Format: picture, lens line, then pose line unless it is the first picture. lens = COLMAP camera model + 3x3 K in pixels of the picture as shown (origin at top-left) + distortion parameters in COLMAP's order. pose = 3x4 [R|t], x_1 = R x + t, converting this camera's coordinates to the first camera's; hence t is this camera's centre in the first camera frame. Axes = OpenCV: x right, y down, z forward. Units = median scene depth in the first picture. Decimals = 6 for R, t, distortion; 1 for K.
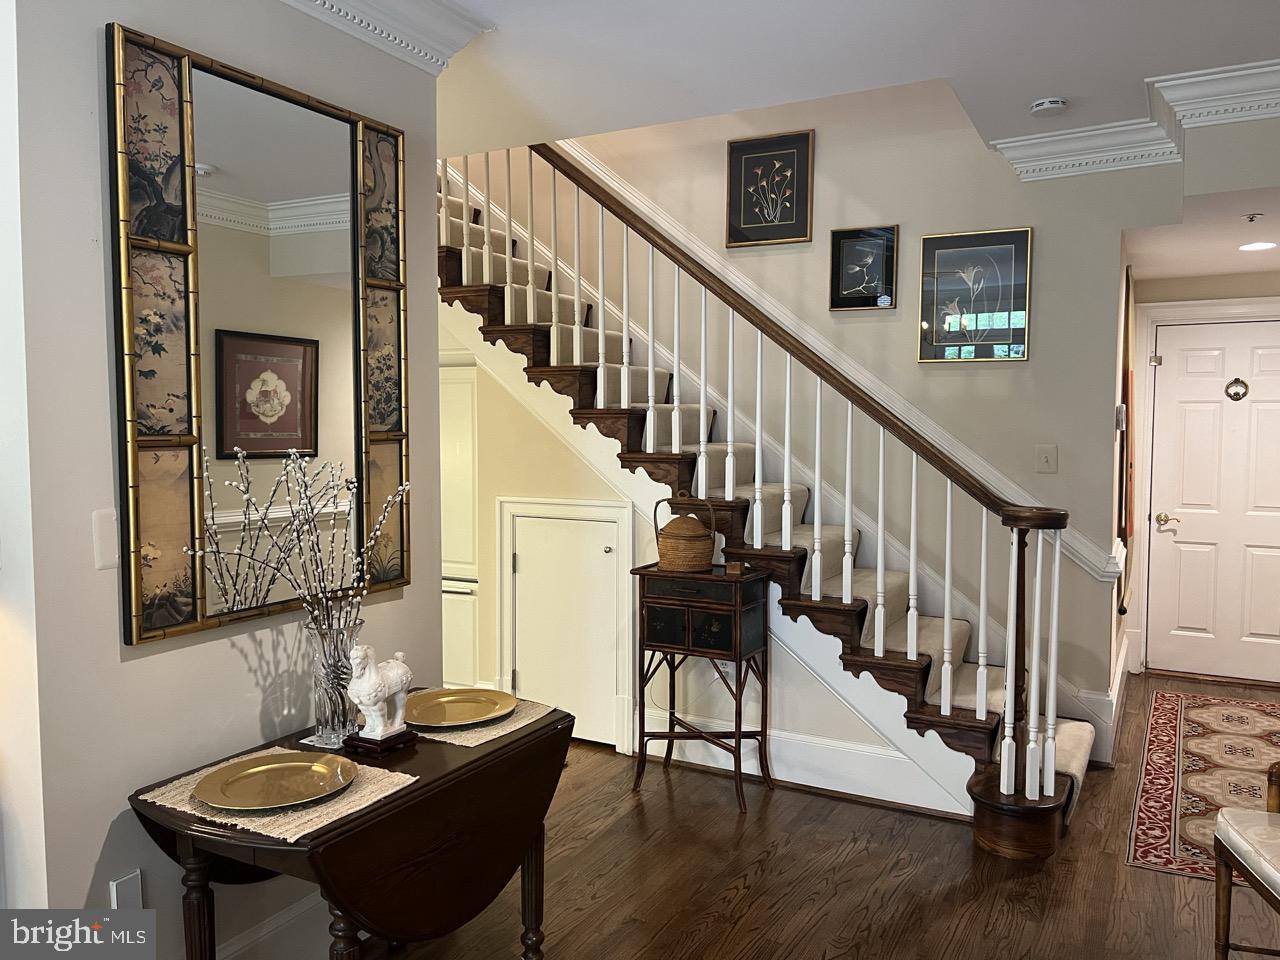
lens RADIAL K [[988.9, 0, 642.8], [0, 988.9, 476.1], [0, 0, 1]] dist [0.068749, -0.066573]
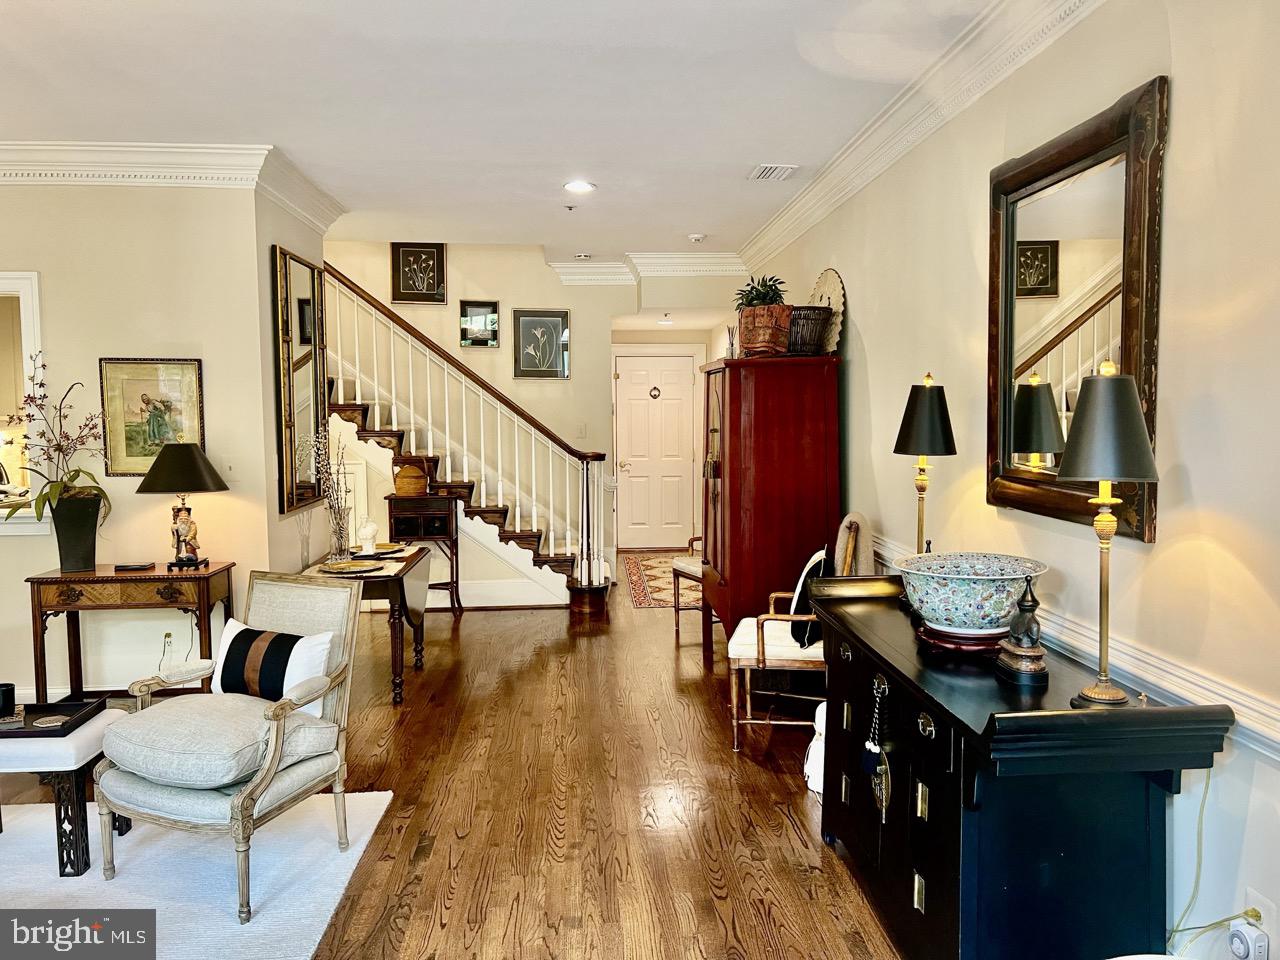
lens RADIAL K [[977.5, 0, 640.0], [0, 977.5, 480.0], [0, 0, 1]] dist [0.063160, -0.070879]
pose [[0.849653, -0.044451, 0.525466, -0.536555], [0.033705, 0.998981, 0.030009, 0.027291], [-0.526264, -0.007786, 0.850285, -0.721799]]
